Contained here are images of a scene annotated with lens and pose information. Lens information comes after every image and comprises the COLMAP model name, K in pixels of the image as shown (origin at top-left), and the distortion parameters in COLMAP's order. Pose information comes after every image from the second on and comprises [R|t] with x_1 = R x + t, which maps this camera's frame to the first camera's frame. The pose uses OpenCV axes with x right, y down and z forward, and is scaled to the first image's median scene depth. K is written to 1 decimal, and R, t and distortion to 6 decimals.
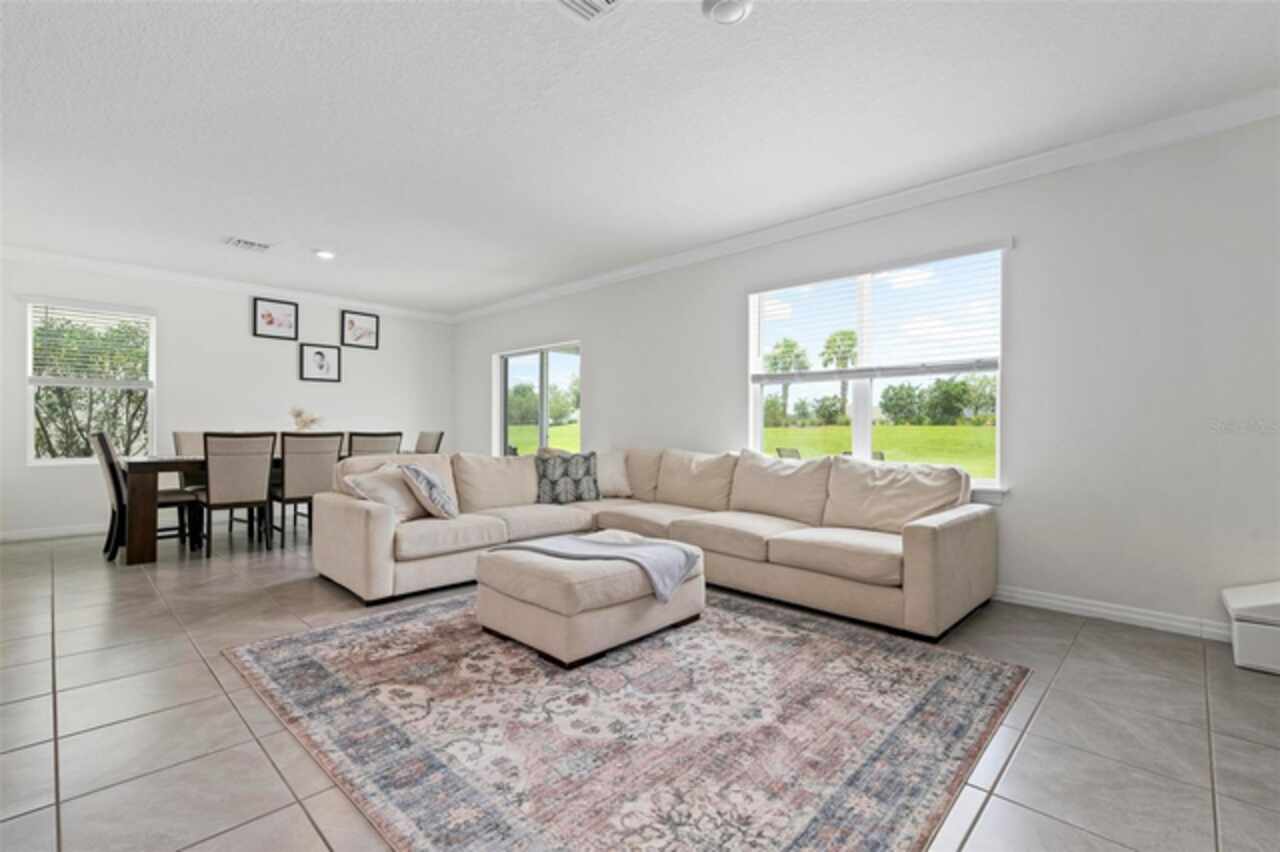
lens RADIAL K [[567.6, 0, 645.6], [0, 567.6, 427.5], [0, 0, 1]] dist [0.001033, -0.000248]
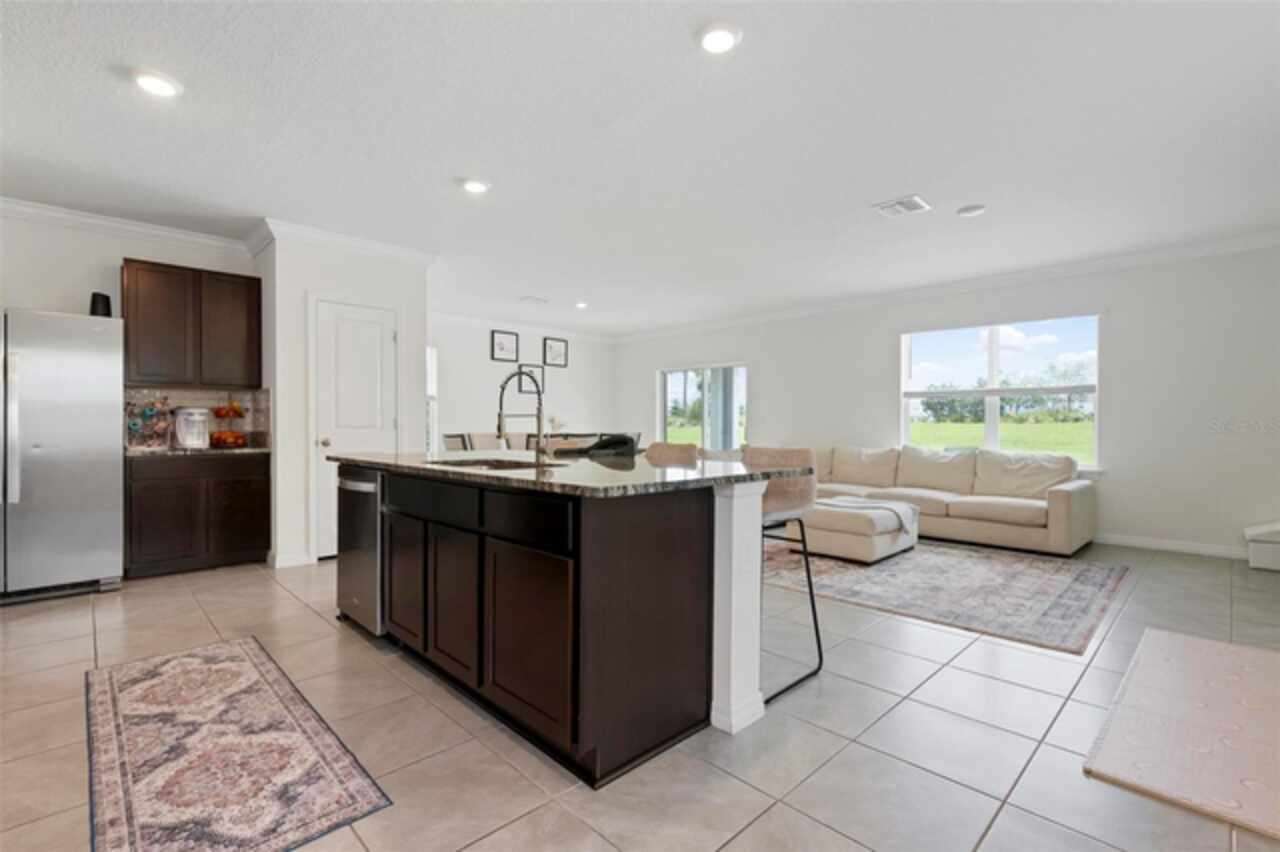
lens RADIAL K [[575.4, 0, 645.9], [0, 575.4, 429.0], [0, 0, 1]] dist [-0.001118, 0.000353]
pose [[0.999469, -0.002839, -0.032445, -0.747960], [0.003084, 0.999967, 0.007489, -0.026344], [0.032423, -0.007585, 0.999445, -0.814457]]
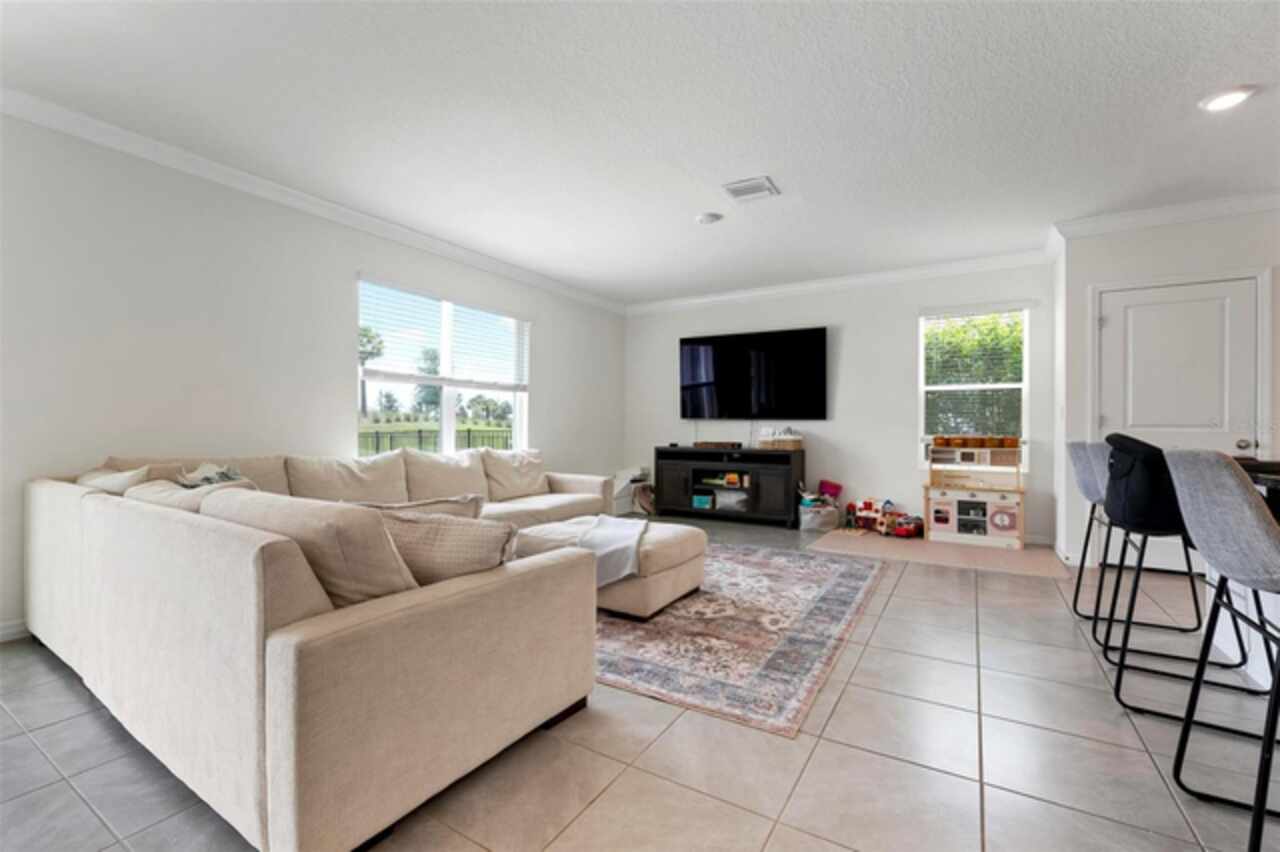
lens RADIAL K [[544.5, 0, 640.0], [0, 544.5, 426.0], [0, 0, 1]] dist [-0.003212, -0.000414]
pose [[-0.207803, -0.000488, 0.978171, -1.431836], [-0.006477, 0.999979, -0.000877, -0.002757], [-0.978149, -0.006518, -0.207802, 1.382561]]
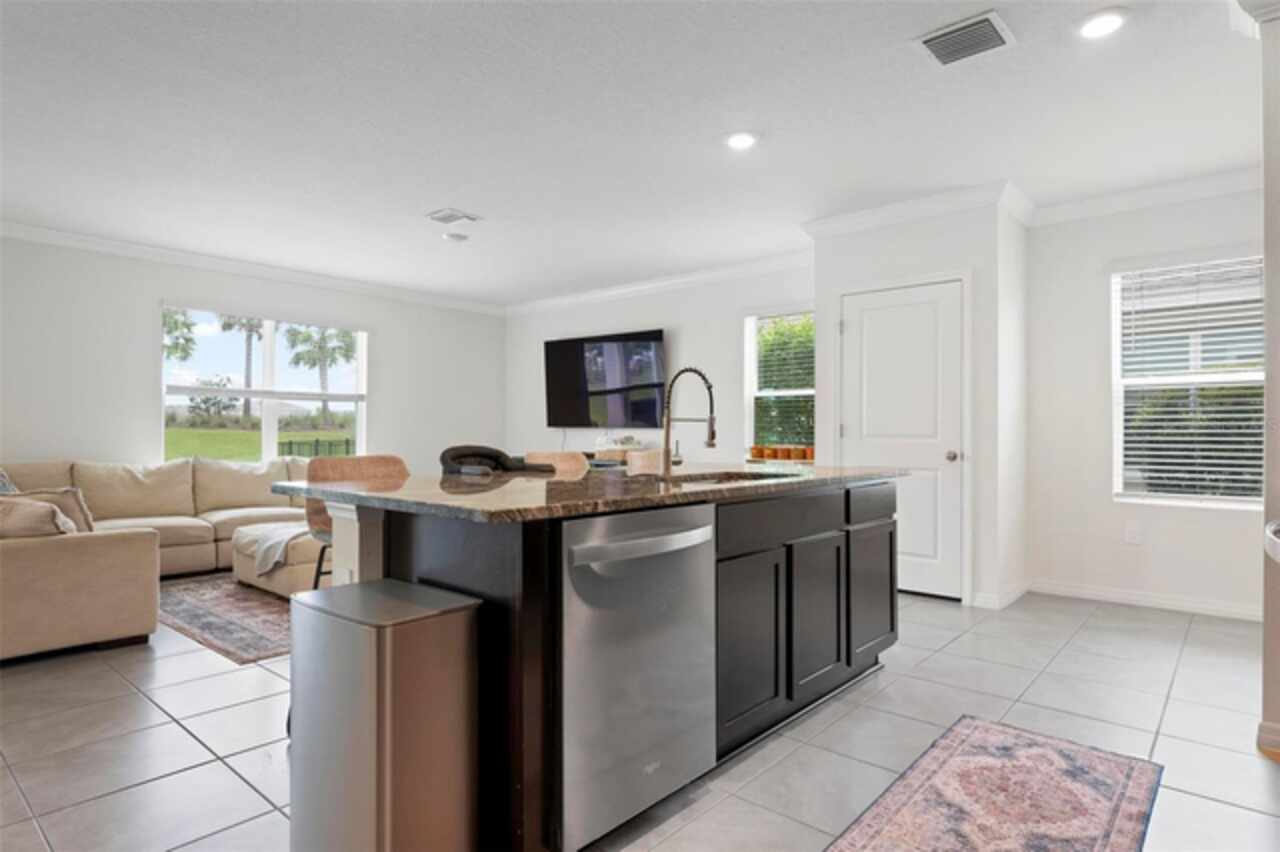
lens RADIAL K [[702.9, 0, 640.0], [0, 702.9, 426.0], [0, 0, 1]] dist [-0.000159, -0.000298]
pose [[-0.043254, 0.006783, 0.999041, -2.098647], [-0.005451, 0.999960, -0.007026, -0.025733], [-0.999049, -0.005750, -0.043215, 0.359035]]
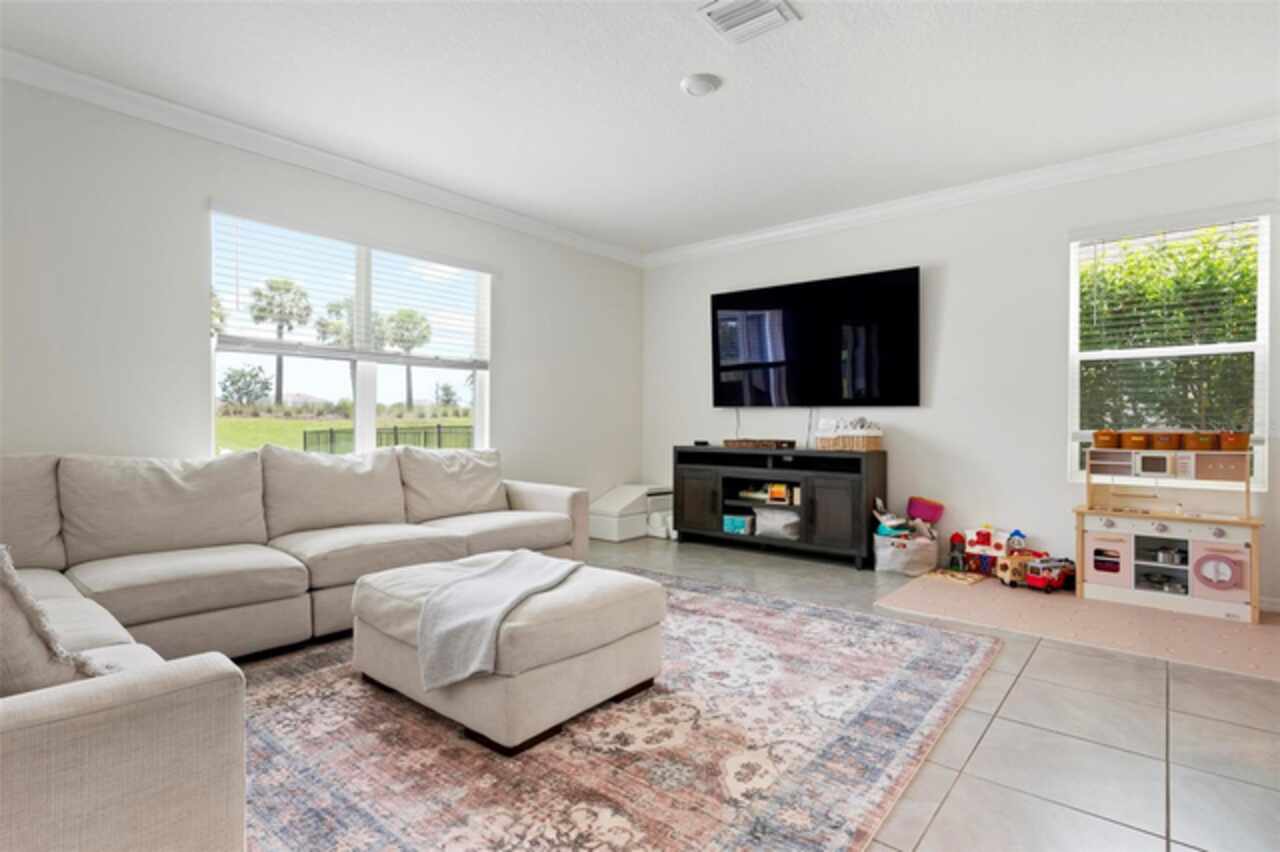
lens RADIAL K [[631.8, 0, 640.0], [0, 631.8, 426.0], [0, 0, 1]] dist [-0.000669, 0.000404]
pose [[-0.063039, -0.006669, 0.997989, -1.072460], [-0.005841, 0.999963, 0.006313, 0.012578], [-0.997994, -0.005431, -0.063076, 1.033398]]
